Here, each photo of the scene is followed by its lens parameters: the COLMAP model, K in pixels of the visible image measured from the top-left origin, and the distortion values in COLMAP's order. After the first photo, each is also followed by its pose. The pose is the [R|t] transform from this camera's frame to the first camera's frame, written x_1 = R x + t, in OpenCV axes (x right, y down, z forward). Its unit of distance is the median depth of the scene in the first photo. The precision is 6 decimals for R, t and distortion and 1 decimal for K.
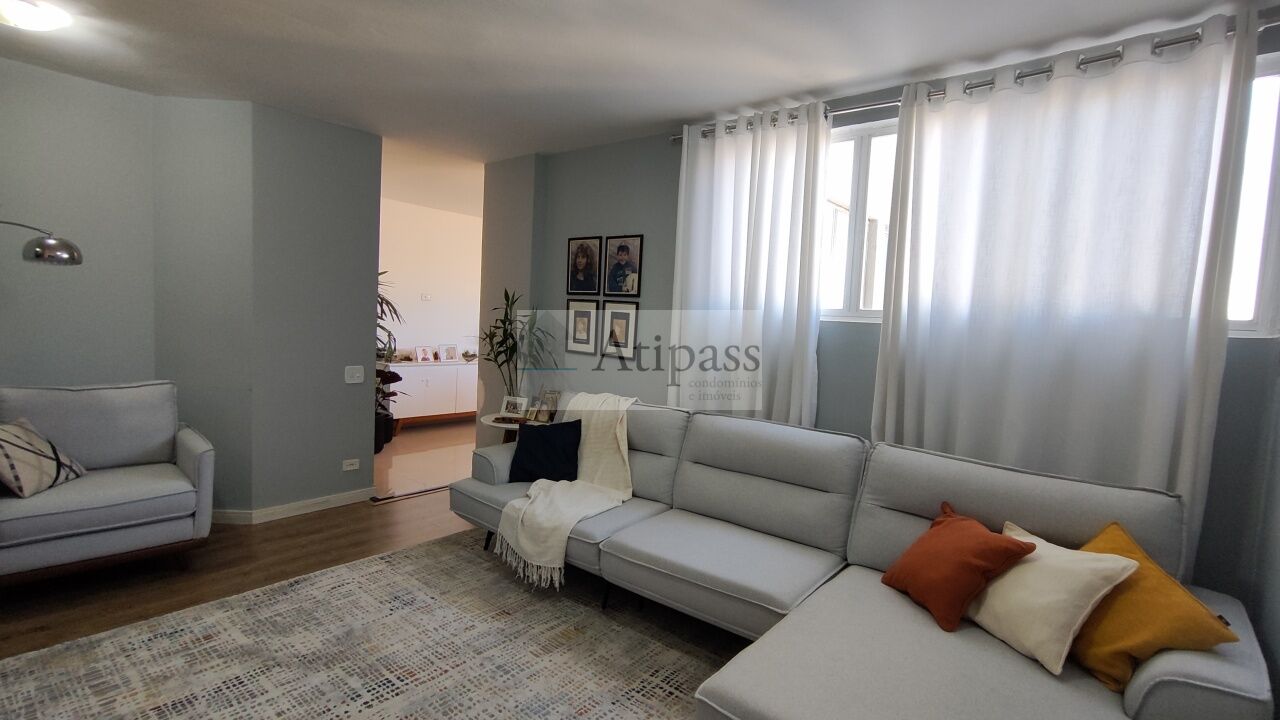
lens RADIAL K [[588.8, 0, 645.7], [0, 588.8, 362.0], [0, 0, 1]] dist [0.000478, -0.000452]
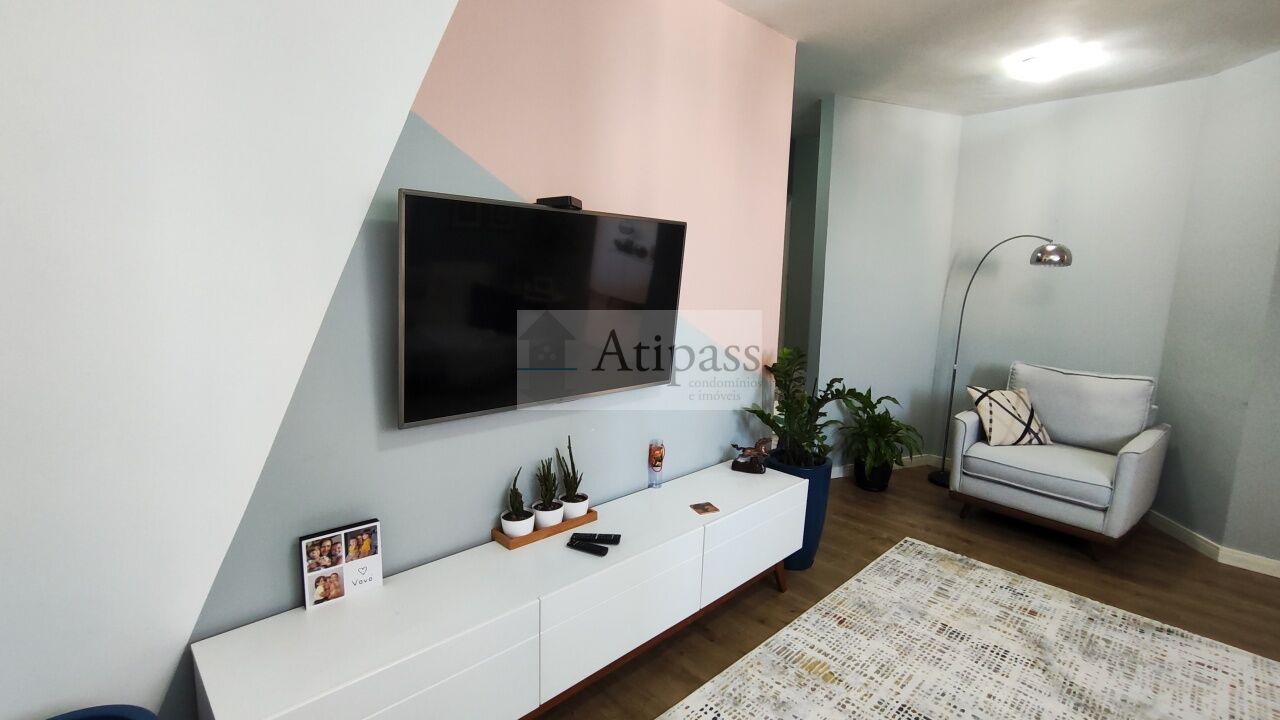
lens RADIAL K [[588.8, 0, 644.8], [0, 588.8, 360.1], [0, 0, 1]] dist [0.000478, -0.000452]
pose [[-0.126766, 0.103385, -0.986530, 0.313824], [-0.095848, 0.988623, 0.115920, -0.036538], [0.987291, 0.109252, -0.115414, 0.343254]]
